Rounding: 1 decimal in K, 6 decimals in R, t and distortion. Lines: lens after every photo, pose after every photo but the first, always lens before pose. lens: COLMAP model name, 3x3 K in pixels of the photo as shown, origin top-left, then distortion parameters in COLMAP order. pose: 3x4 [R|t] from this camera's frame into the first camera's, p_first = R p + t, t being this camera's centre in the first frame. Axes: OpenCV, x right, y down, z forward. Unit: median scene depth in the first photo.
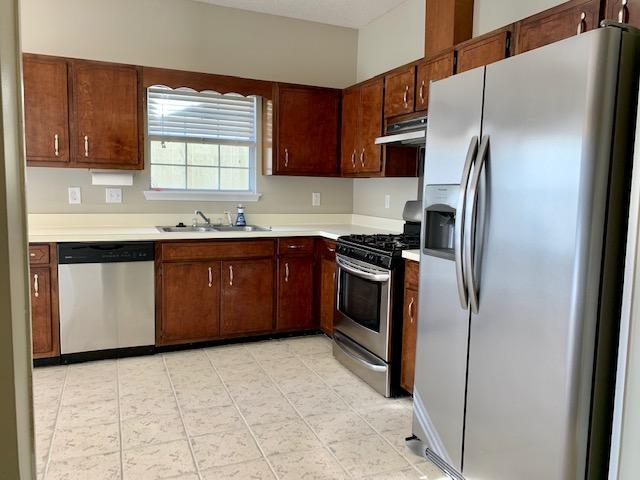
lens RADIAL K [[483.7, 0, 320.0], [0, 483.7, 240.0], [0, 0, 1]] dist [-0.006446, -0.004282]
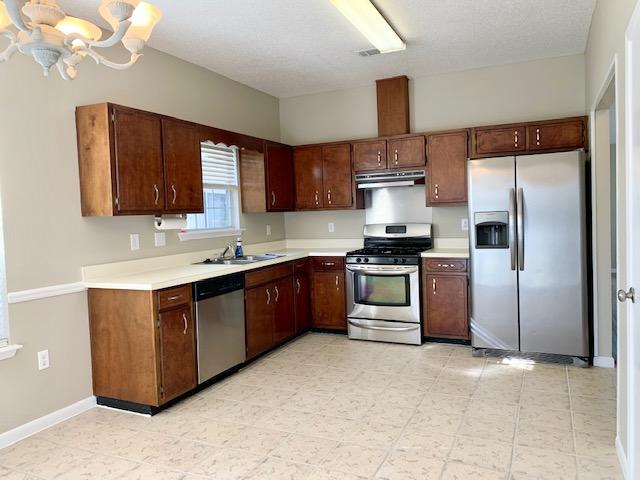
lens RADIAL K [[483.7, 0, 320.0], [0, 483.7, 240.0], [0, 0, 1]] dist [-0.006446, -0.004282]
pose [[0.752949, -0.087218, 0.652274, -0.911914], [0.124978, 0.992092, -0.011611, -0.036171], [-0.646103, 0.090262, 0.757895, -0.032562]]
